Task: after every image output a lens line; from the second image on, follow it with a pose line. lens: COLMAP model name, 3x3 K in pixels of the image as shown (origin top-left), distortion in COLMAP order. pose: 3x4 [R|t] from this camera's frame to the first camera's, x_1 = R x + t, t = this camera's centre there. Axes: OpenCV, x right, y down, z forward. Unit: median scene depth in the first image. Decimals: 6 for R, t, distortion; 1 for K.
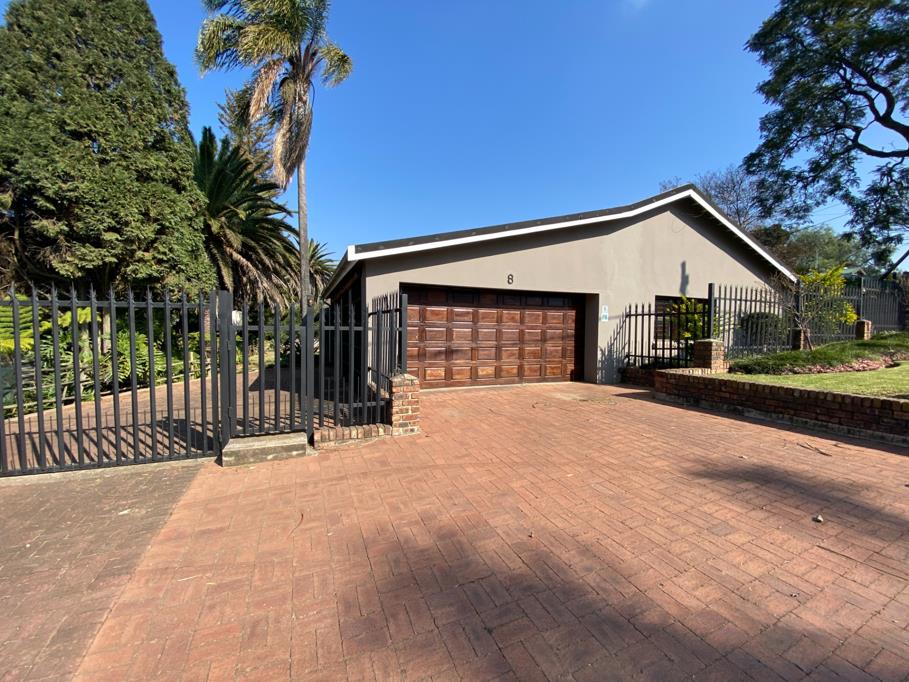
lens RADIAL K [[364.5, 0, 456.4], [0, 364.5, 343.3], [0, 0, 1]] dist [0.000412, 0.000055]
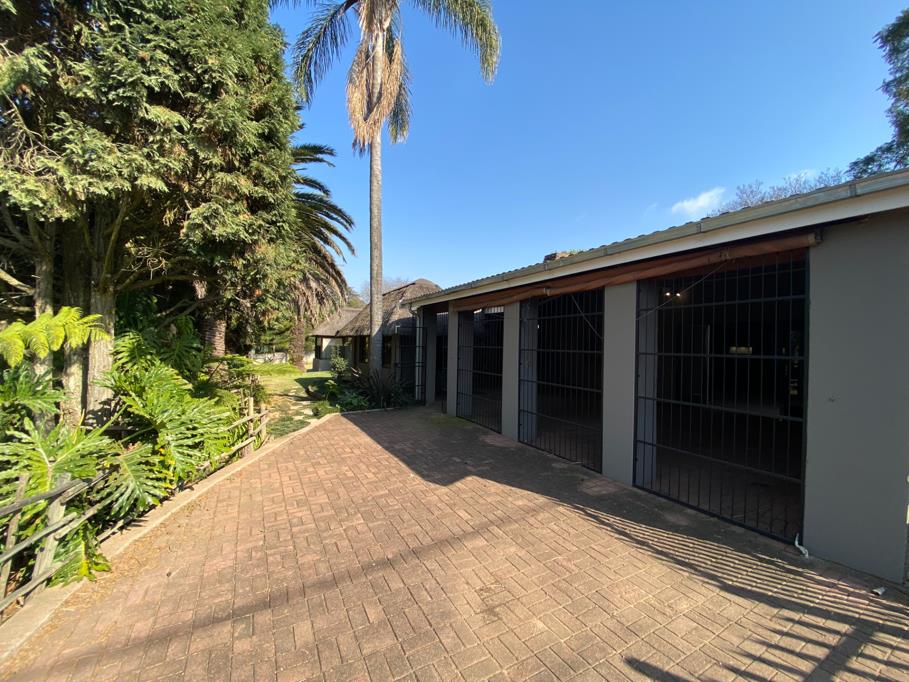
lens RADIAL K [[364.5, 0, 450.8], [0, 364.5, 341.8], [0, 0, 1]] dist [0.000412, 0.000055]
pose [[0.994718, 0.009216, 0.102227, -0.680733], [-0.003628, 0.998496, -0.054711, -0.042740], [-0.102578, 0.054051, 0.993255, 0.602001]]
